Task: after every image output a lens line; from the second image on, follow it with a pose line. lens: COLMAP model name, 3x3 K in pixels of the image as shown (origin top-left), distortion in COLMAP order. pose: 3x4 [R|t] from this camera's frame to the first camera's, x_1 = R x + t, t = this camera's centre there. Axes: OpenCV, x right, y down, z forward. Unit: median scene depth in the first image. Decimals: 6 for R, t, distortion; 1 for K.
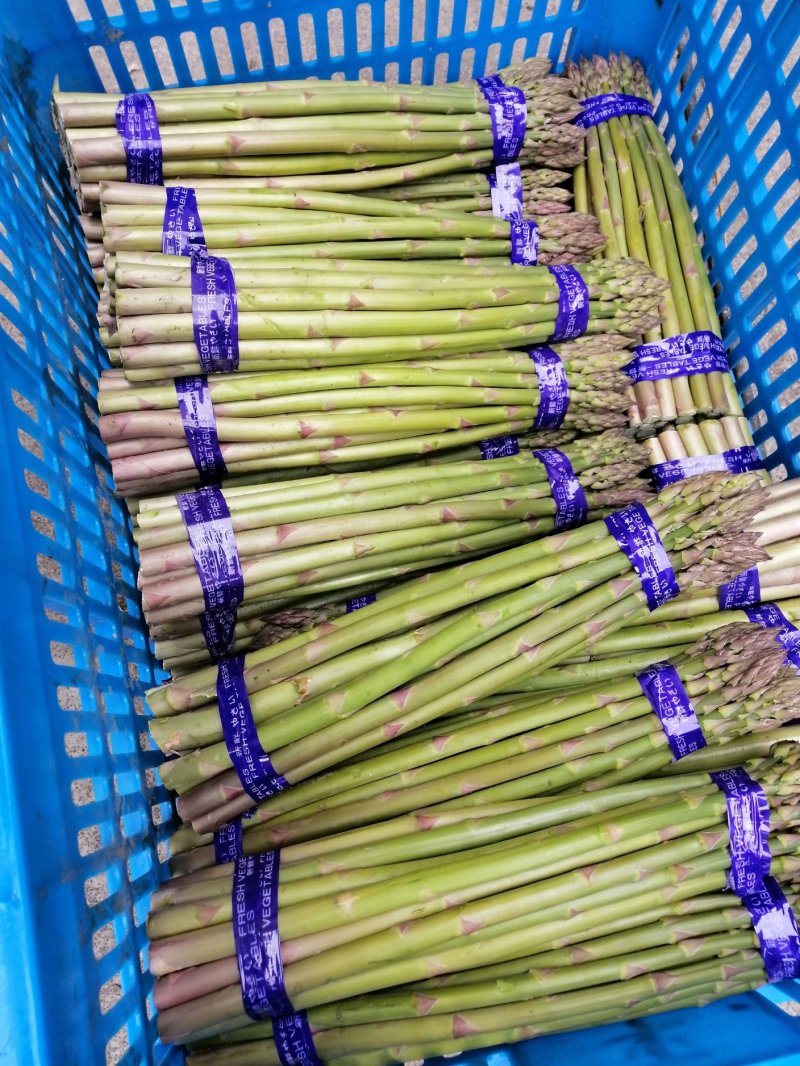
lens RADIAL K [[832.1, 0, 390.5], [0, 832.1, 535.4], [0, 0, 1]] dist [-0.052308, 0.083785]
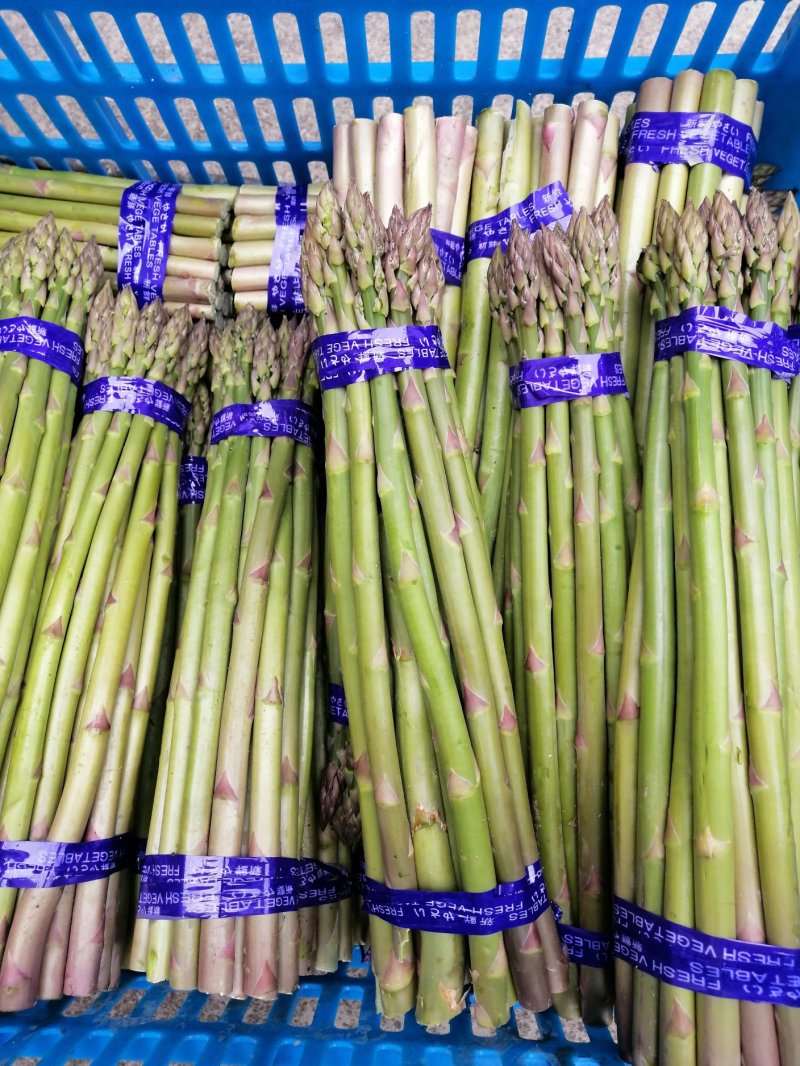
lens RADIAL K [[832.1, 0, 390.5], [0, 832.1, 535.4], [0, 0, 1]] dist [-0.052308, 0.083785]
pose [[0.258161, -0.961210, 0.097097, 0.057720], [0.950647, 0.270650, 0.151718, -0.035669], [-0.172112, 0.053137, 0.983643, 0.202001]]
